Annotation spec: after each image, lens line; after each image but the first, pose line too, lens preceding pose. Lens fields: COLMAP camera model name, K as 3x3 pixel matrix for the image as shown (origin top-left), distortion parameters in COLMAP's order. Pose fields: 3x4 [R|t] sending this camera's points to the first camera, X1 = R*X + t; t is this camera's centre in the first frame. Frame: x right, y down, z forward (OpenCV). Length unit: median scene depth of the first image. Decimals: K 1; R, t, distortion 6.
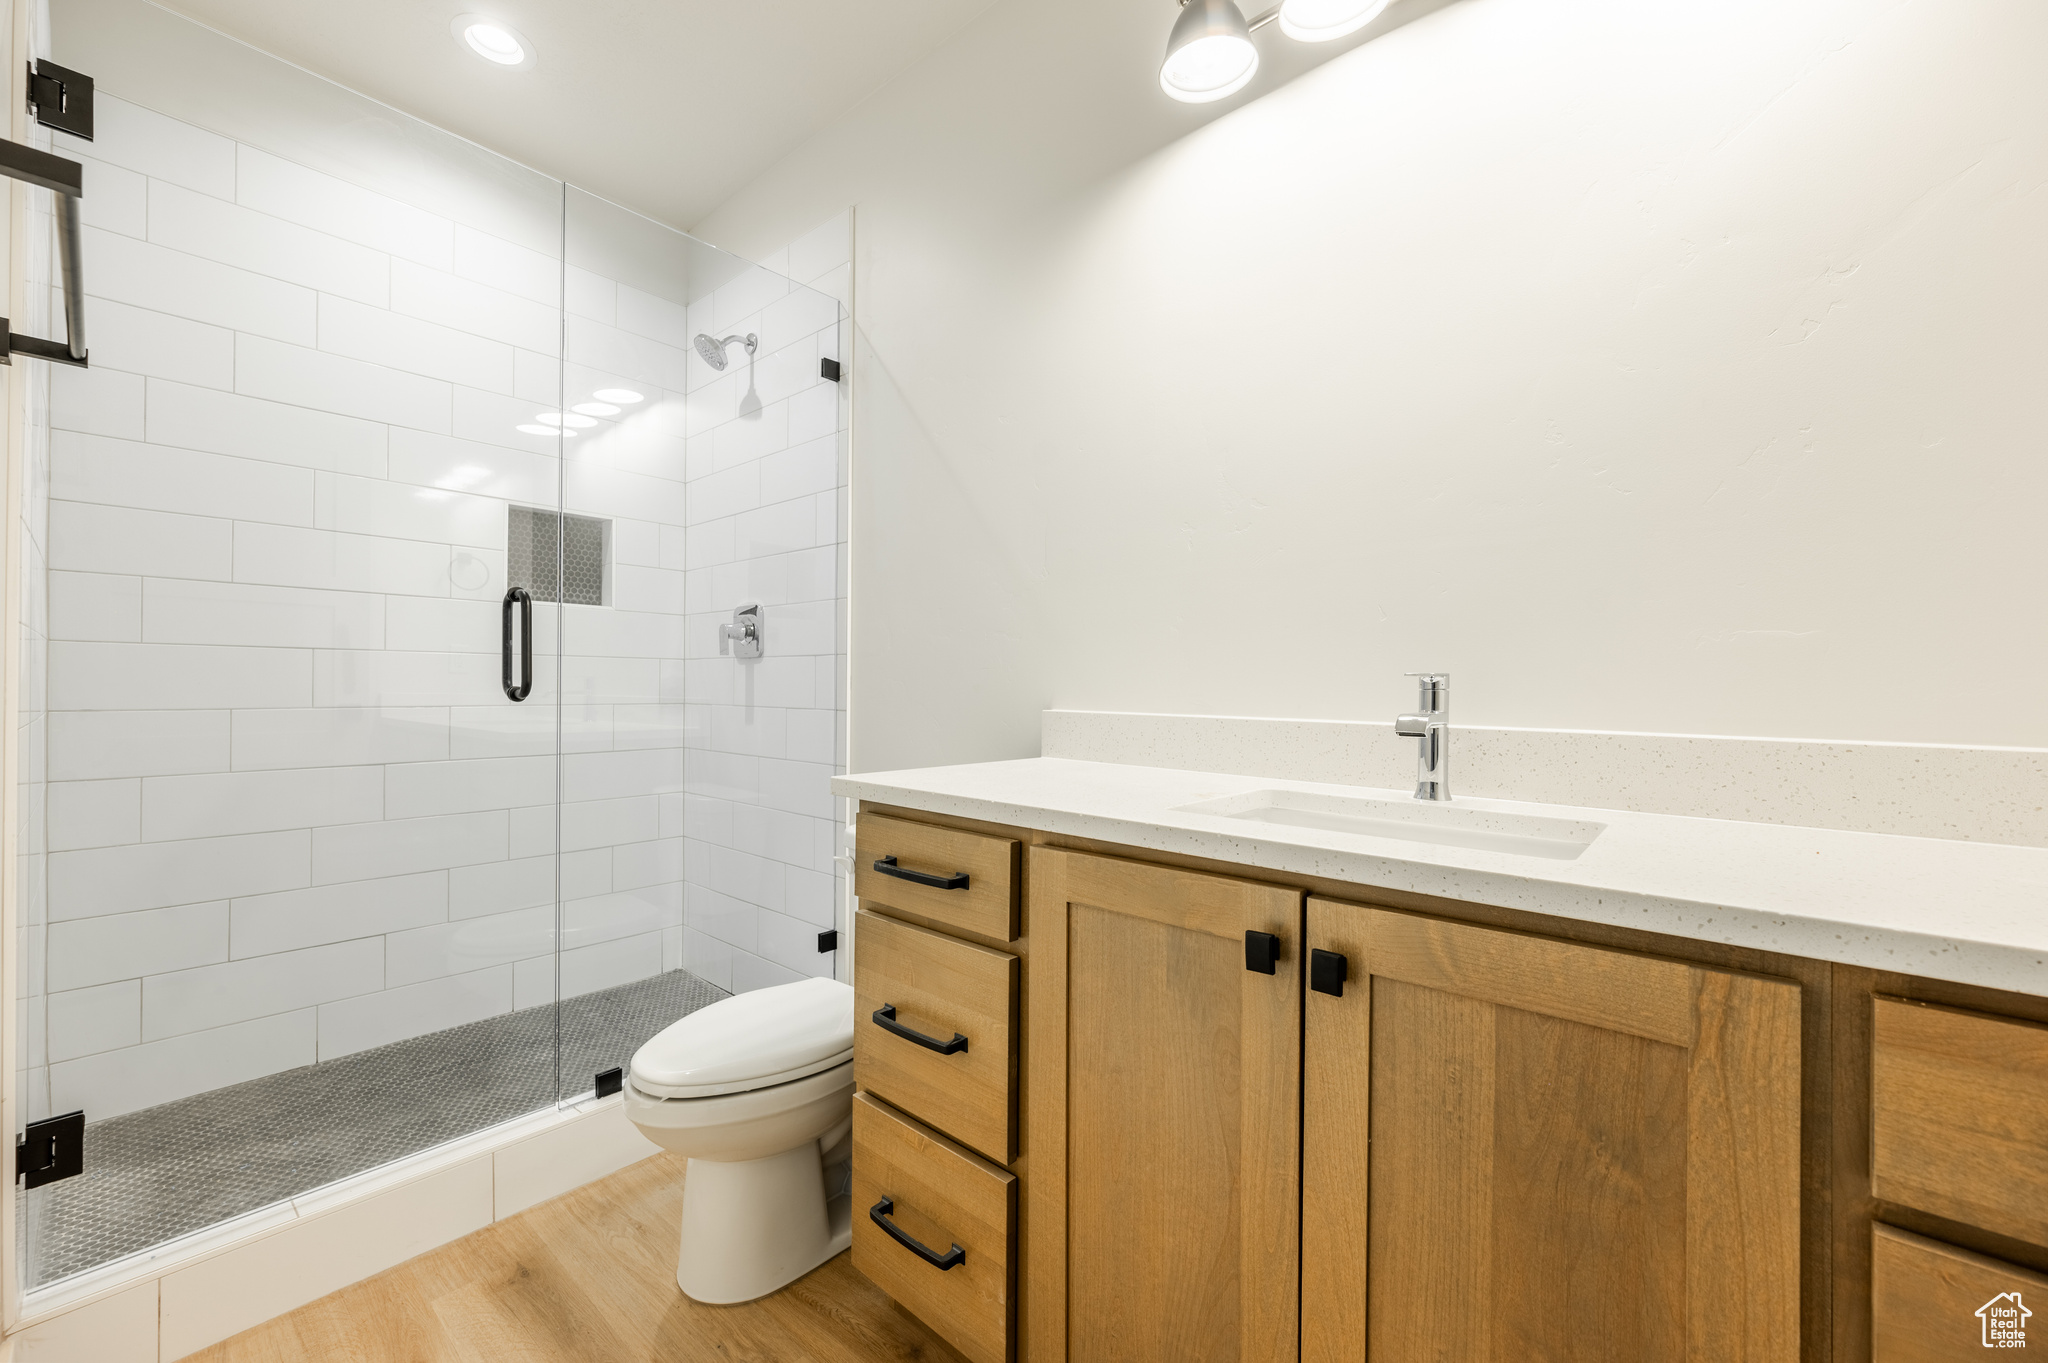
lens RADIAL K [[795.3, 0, 1033.8], [0, 795.3, 691.3], [0, 0, 1]] dist [0.002098, 0.000795]
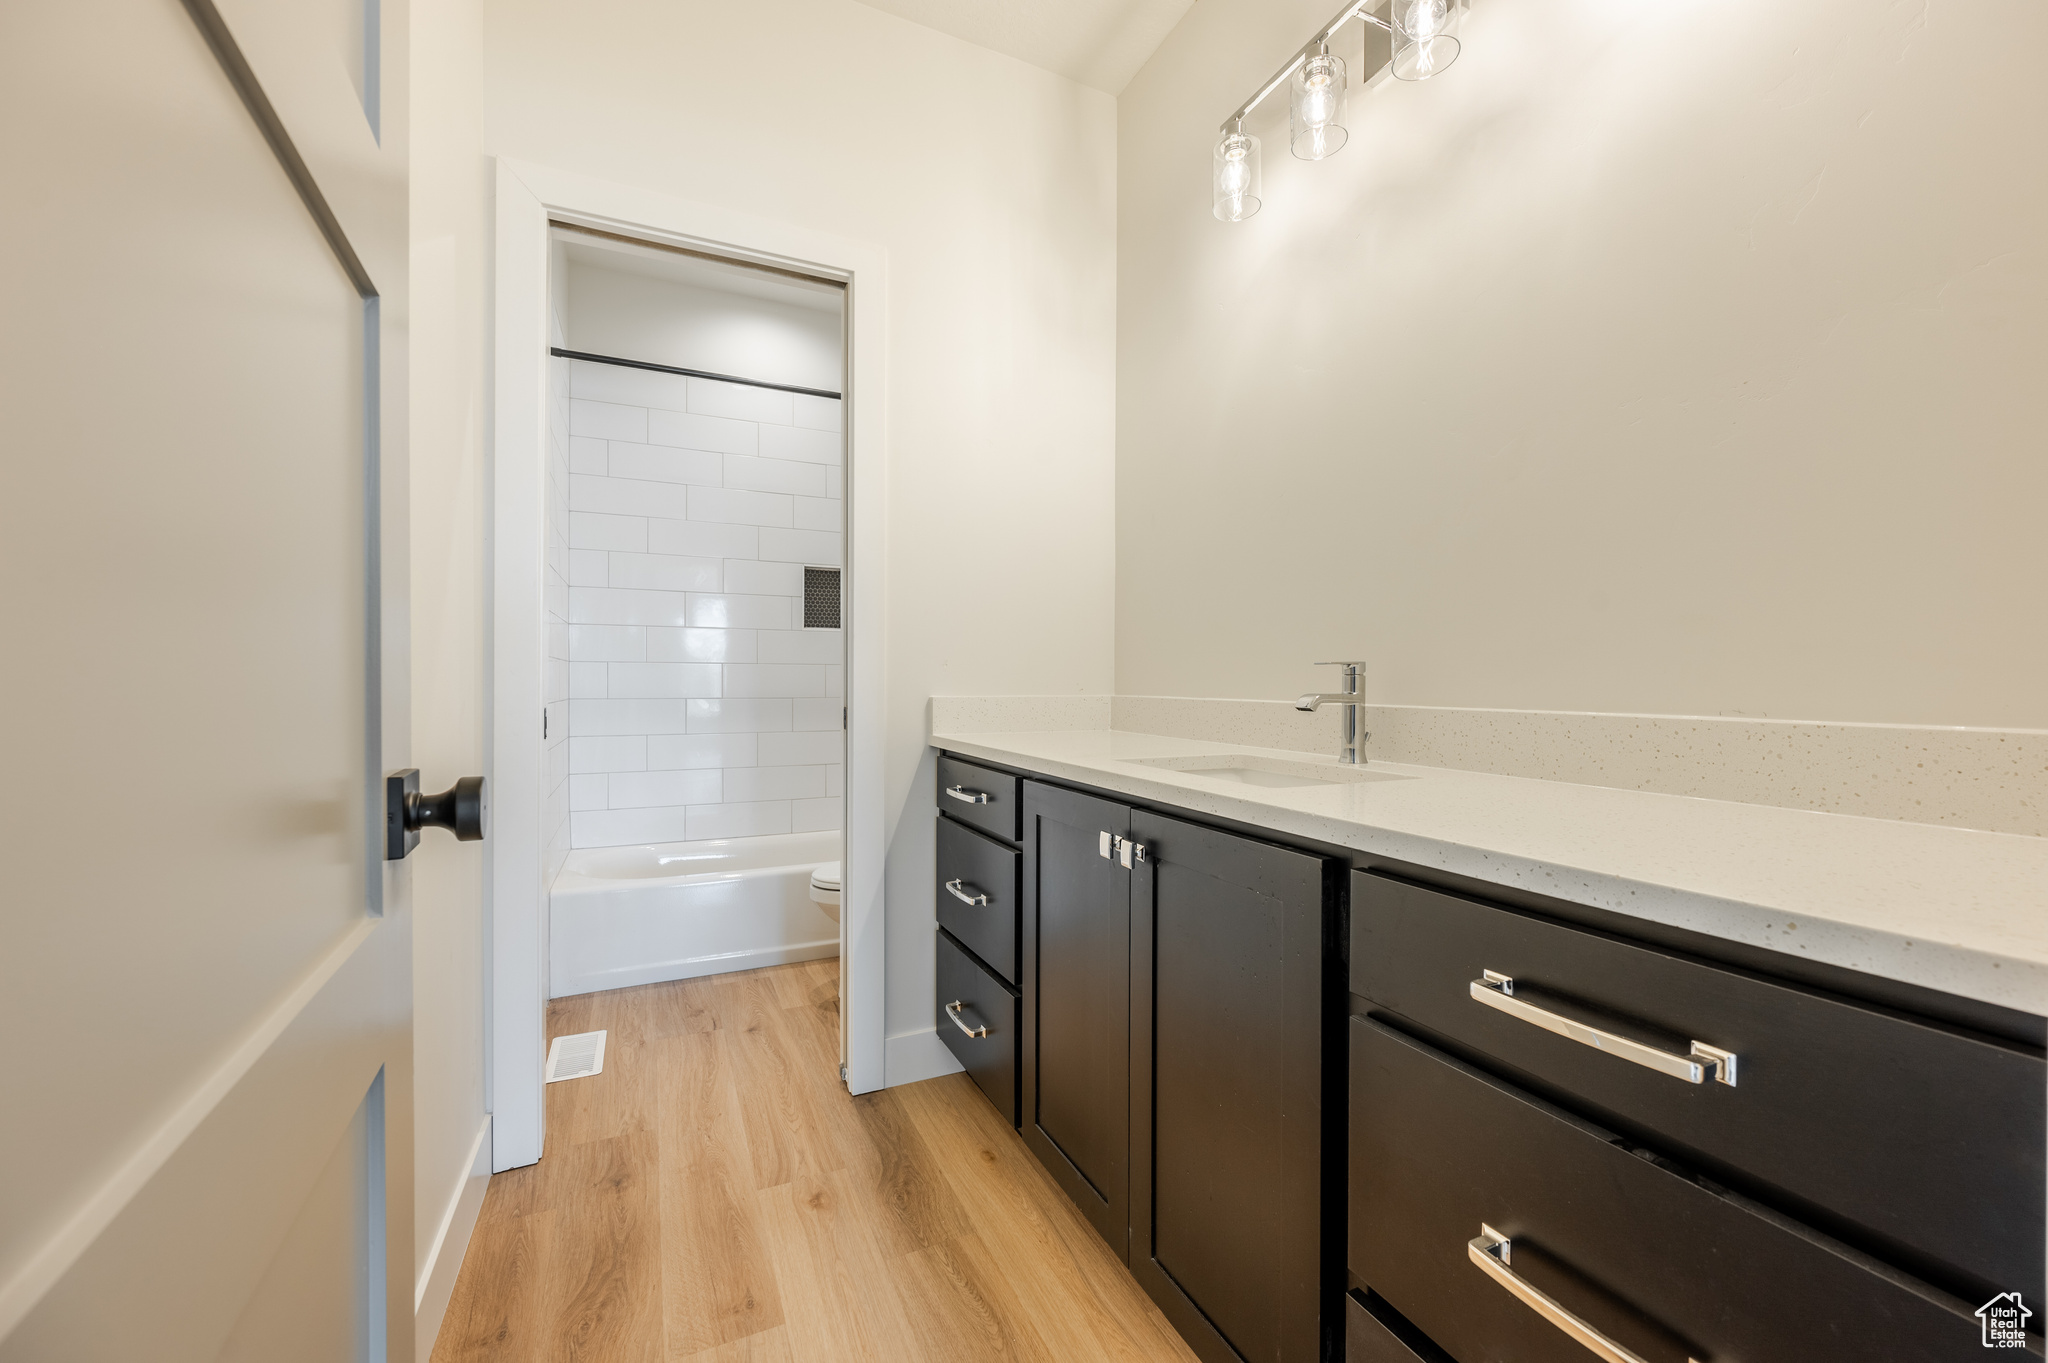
lens RADIAL K [[795.3, 0, 1021.6], [0, 795.3, 681.3], [0, 0, 1]] dist [0.002098, 0.000795]
pose [[0.909933, -0.010449, -0.414625, 0.615054], [0.006831, 0.999925, -0.010208, 0.018233], [0.414700, 0.006456, 0.909935, -0.398233]]
